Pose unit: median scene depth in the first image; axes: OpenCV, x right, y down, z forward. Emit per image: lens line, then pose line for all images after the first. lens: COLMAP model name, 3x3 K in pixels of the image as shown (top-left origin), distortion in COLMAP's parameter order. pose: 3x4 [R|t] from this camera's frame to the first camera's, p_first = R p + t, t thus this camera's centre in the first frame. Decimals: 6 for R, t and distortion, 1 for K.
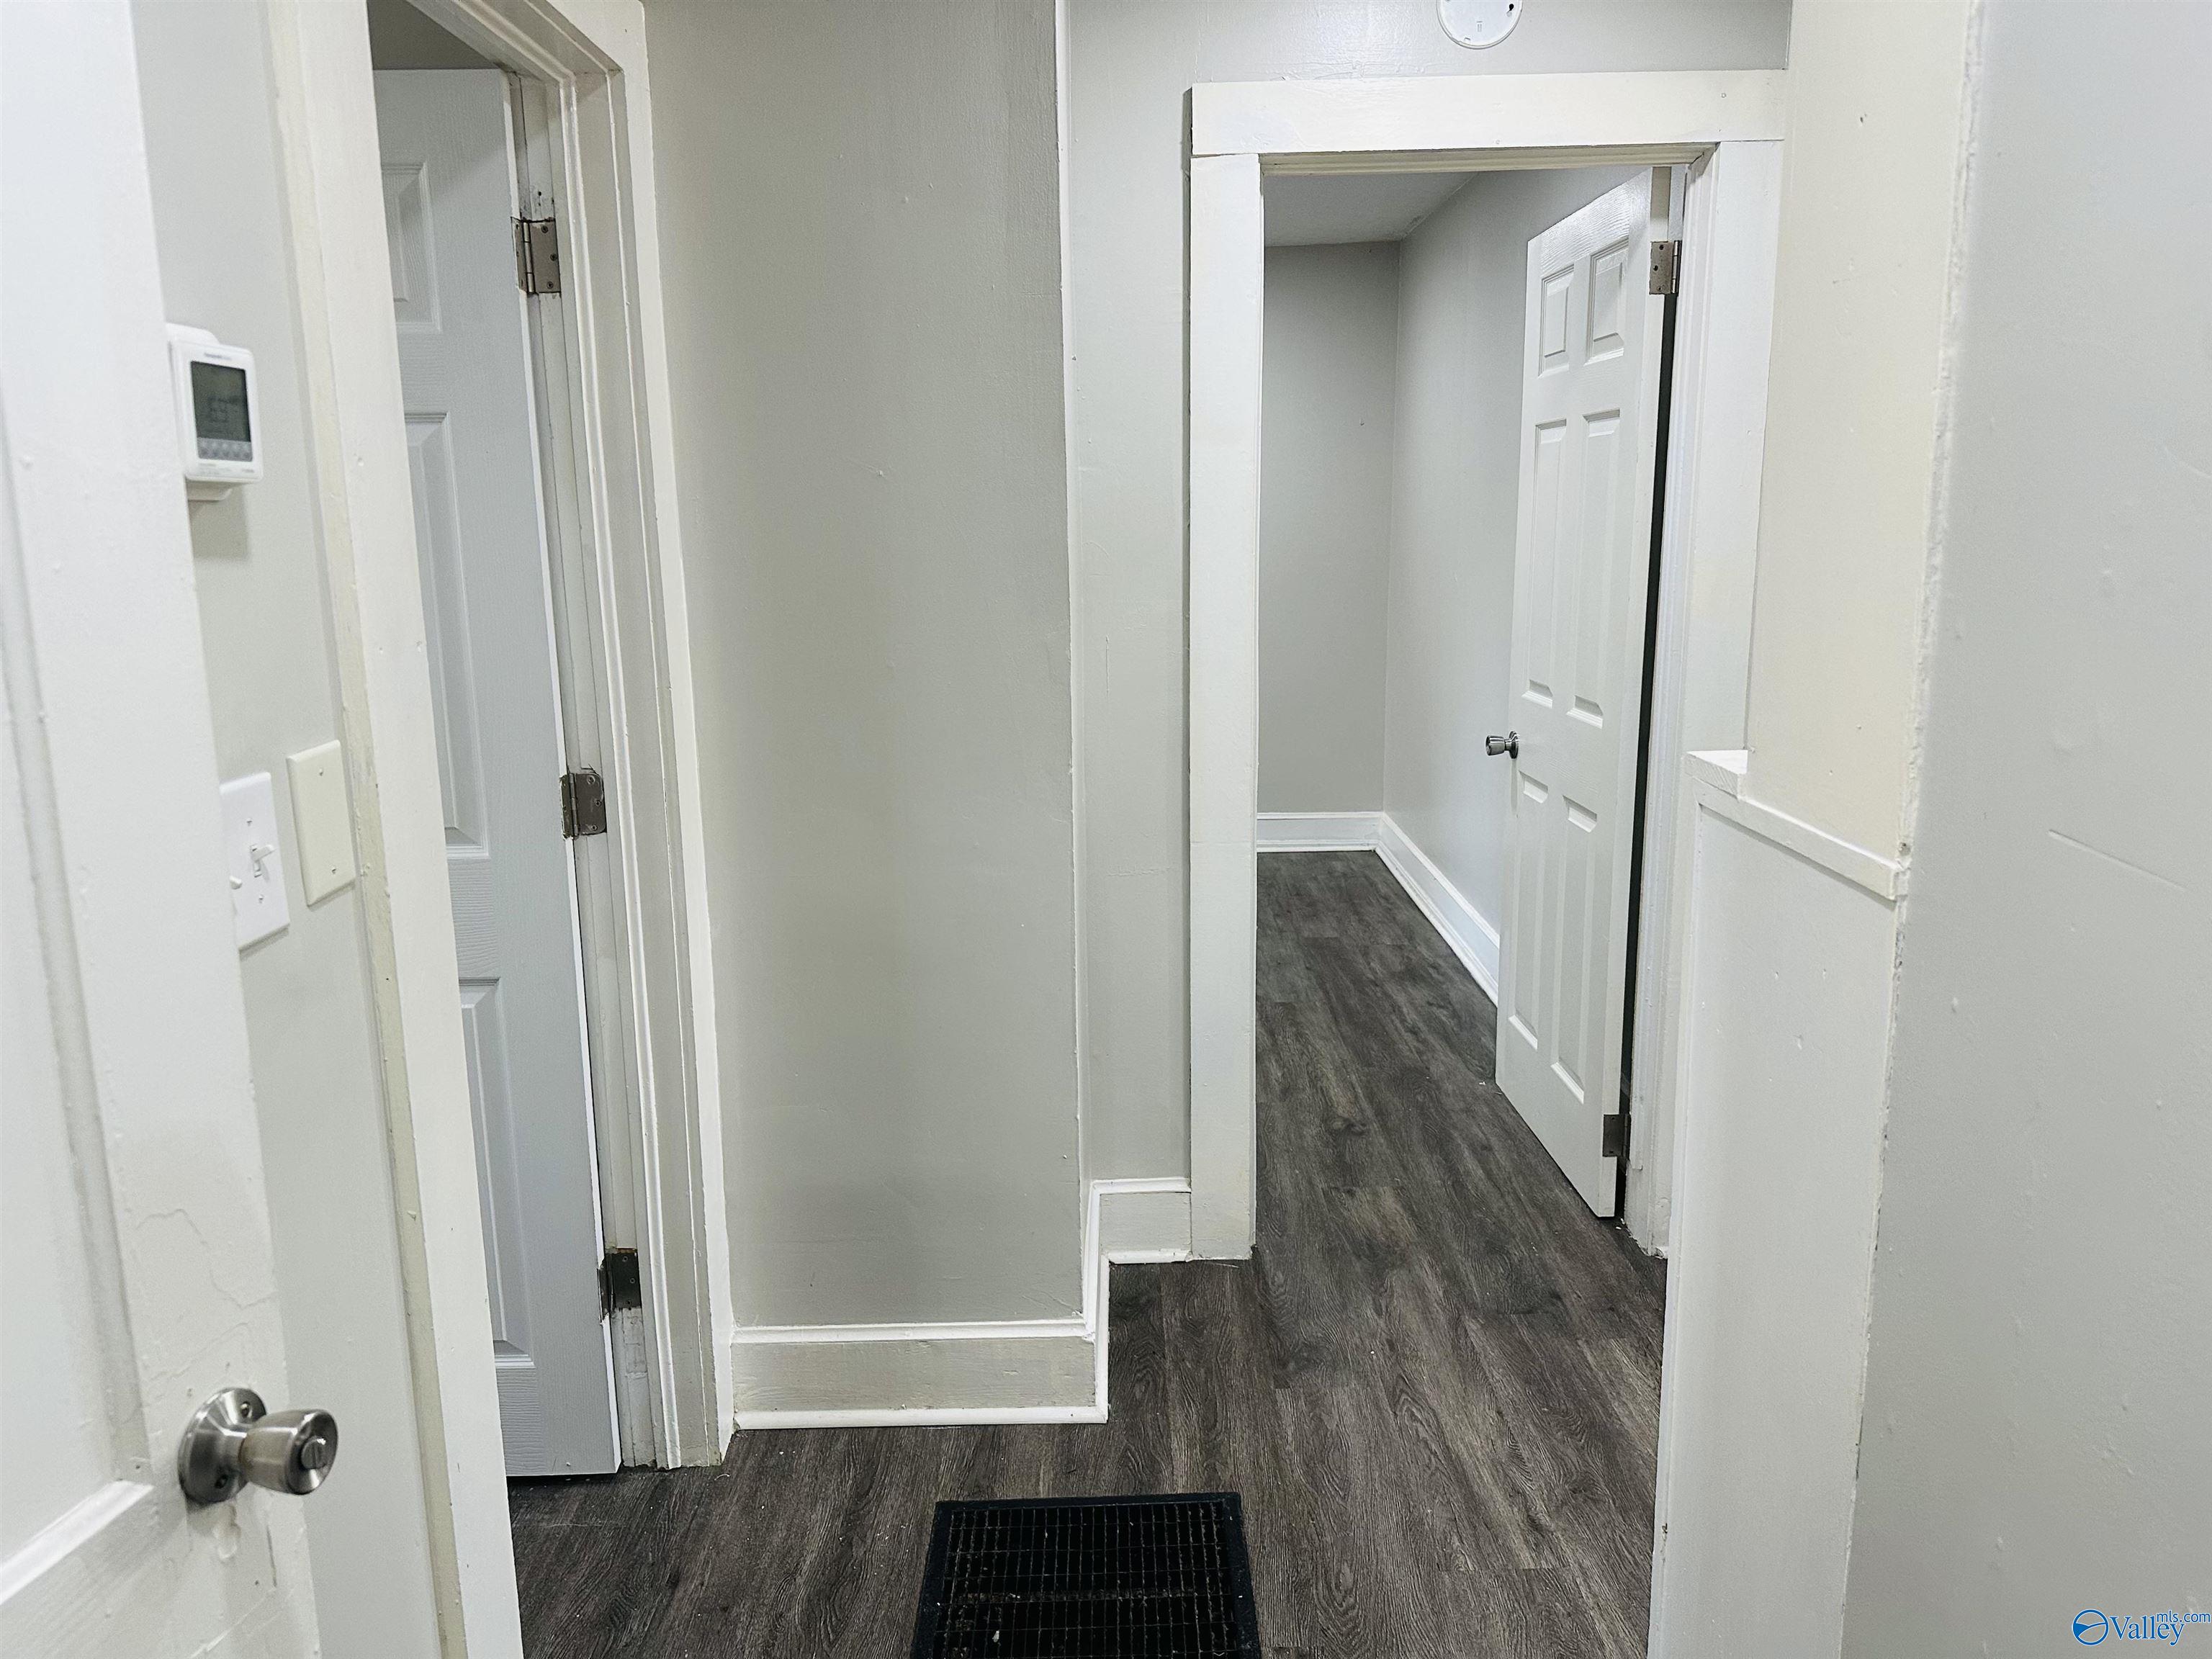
lens RADIAL K [[1536.9, 0, 1093.8], [0, 1536.9, 815.6], [0, 0, 1]] dist [0.082645, -0.103119]
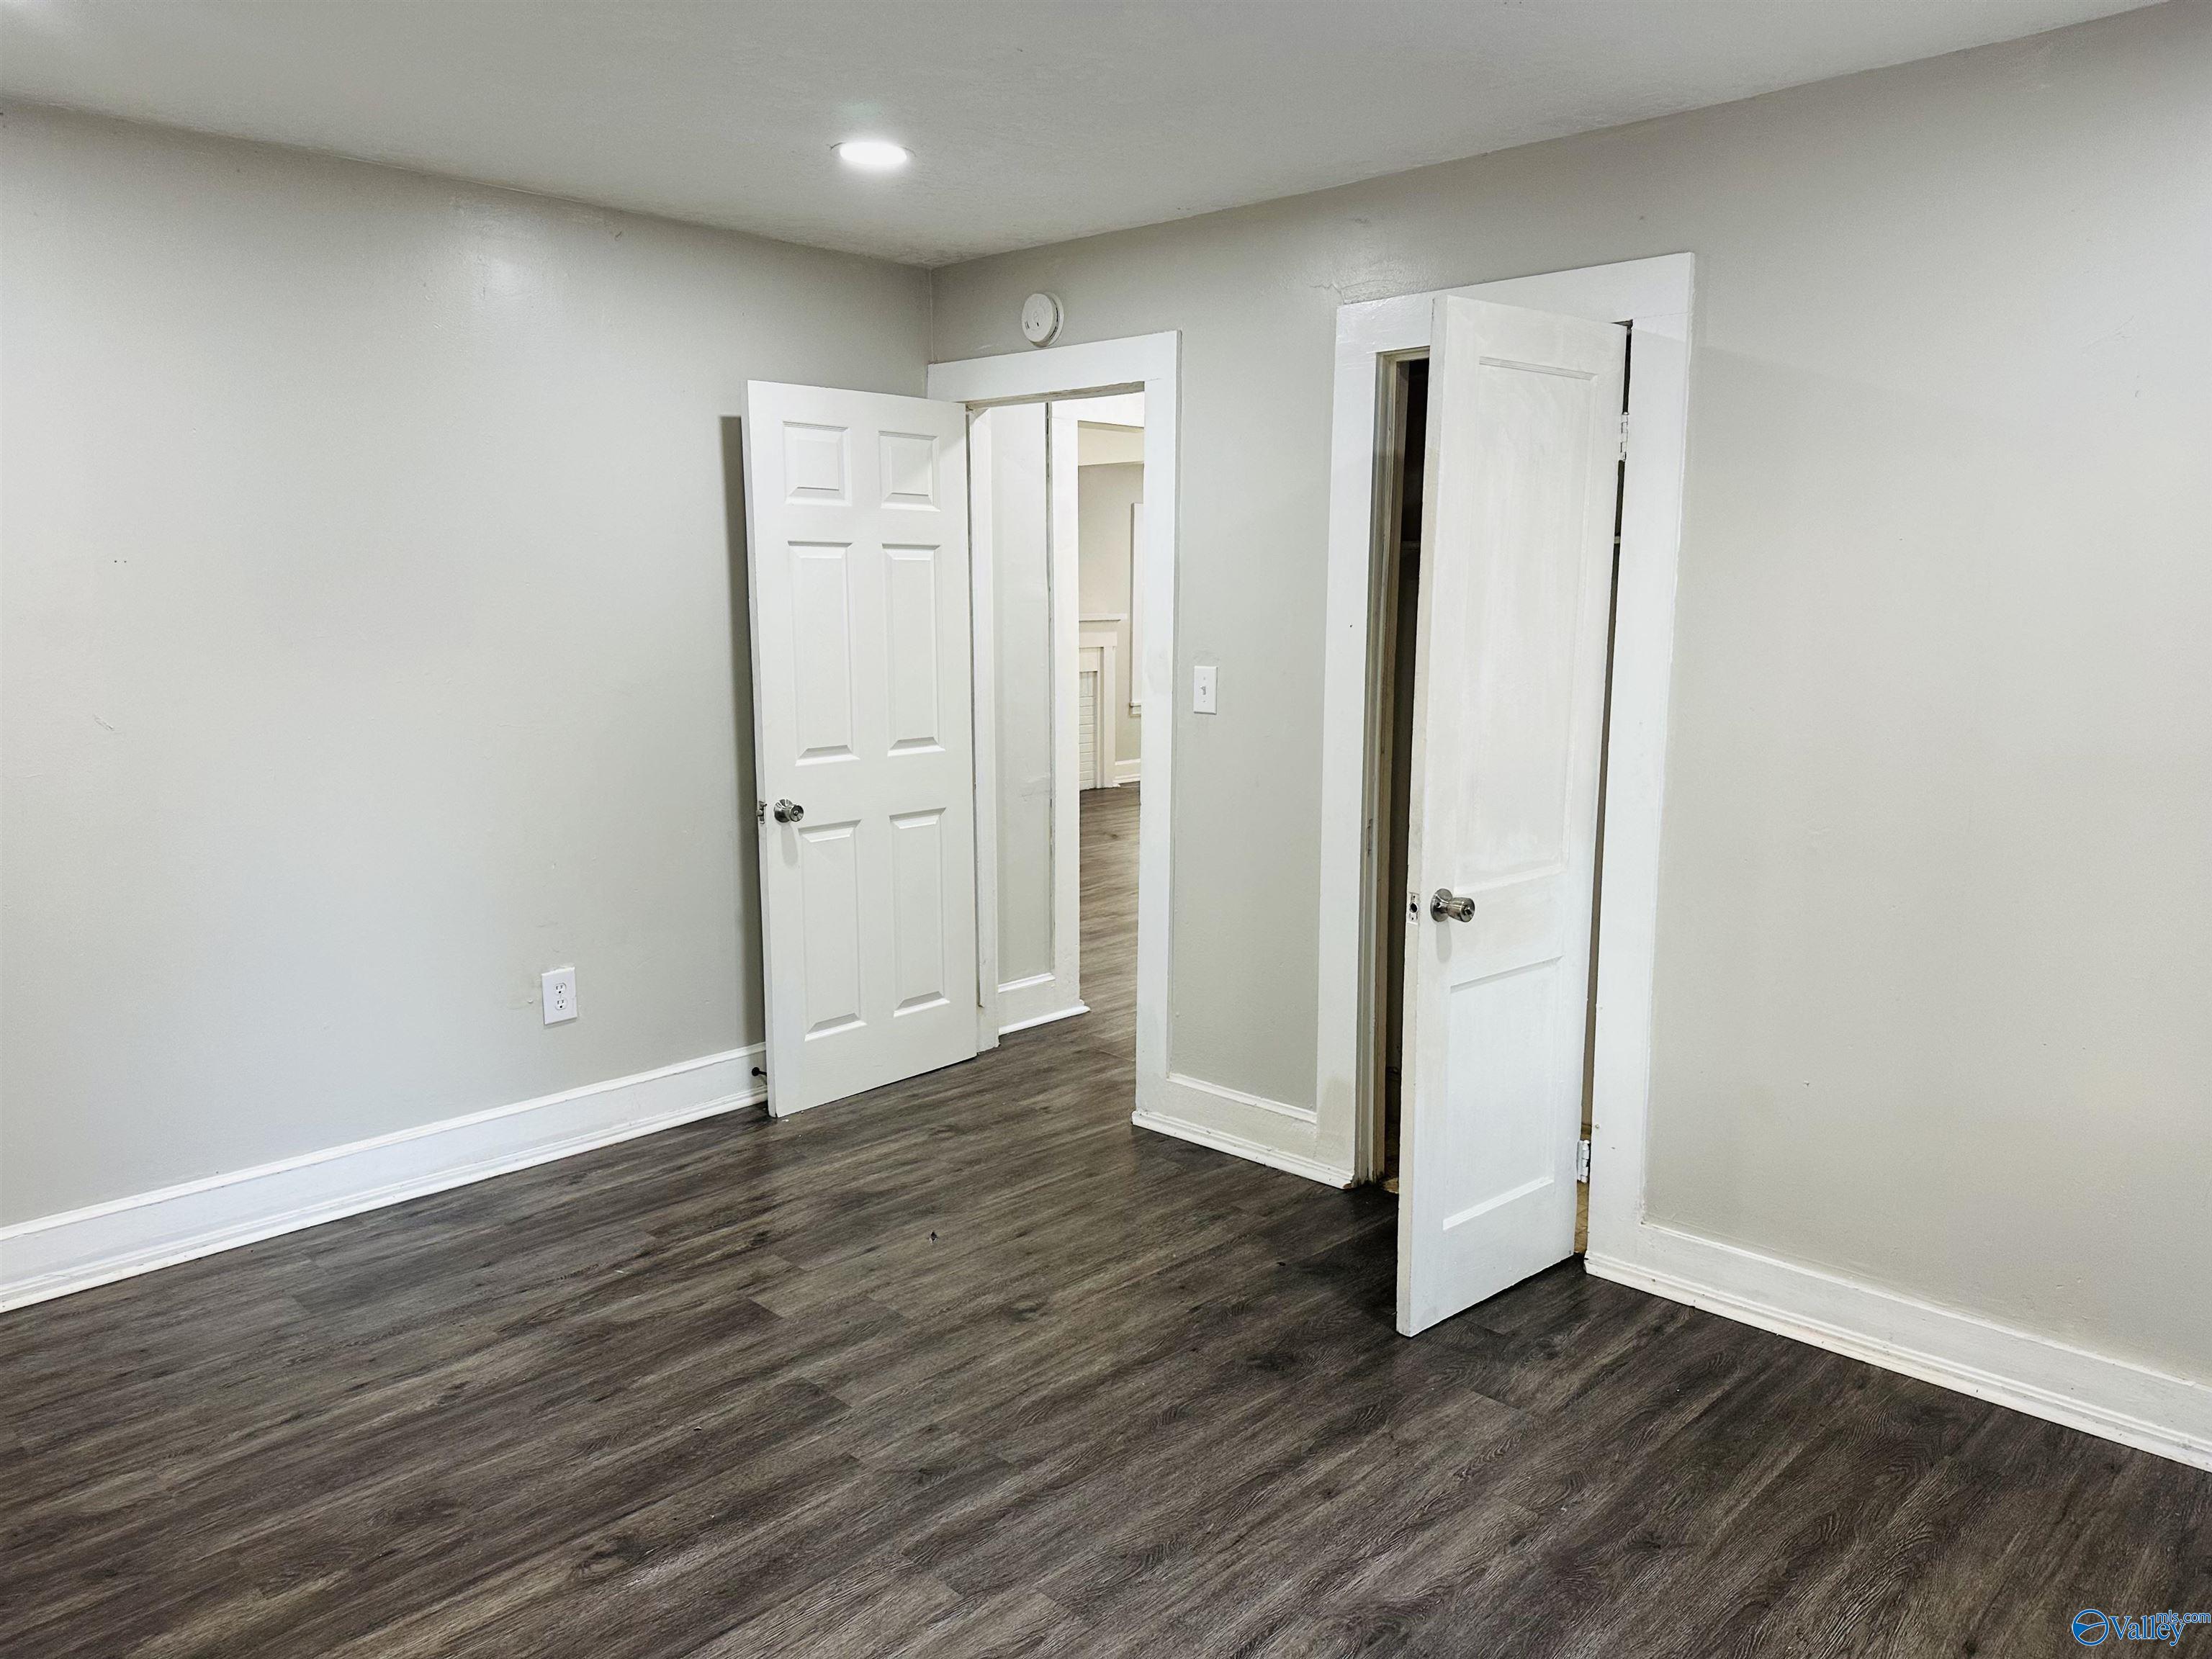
lens RADIAL K [[1536.9, 0, 1093.8], [0, 1536.9, 815.6], [0, 0, 1]] dist [0.082645, -0.103119]
pose [[-0.724977, -0.085562, 0.683438, -0.652458], [0.143093, 0.951895, 0.270961, -0.306175], [-0.673745, 0.294236, -0.677859, 1.546667]]
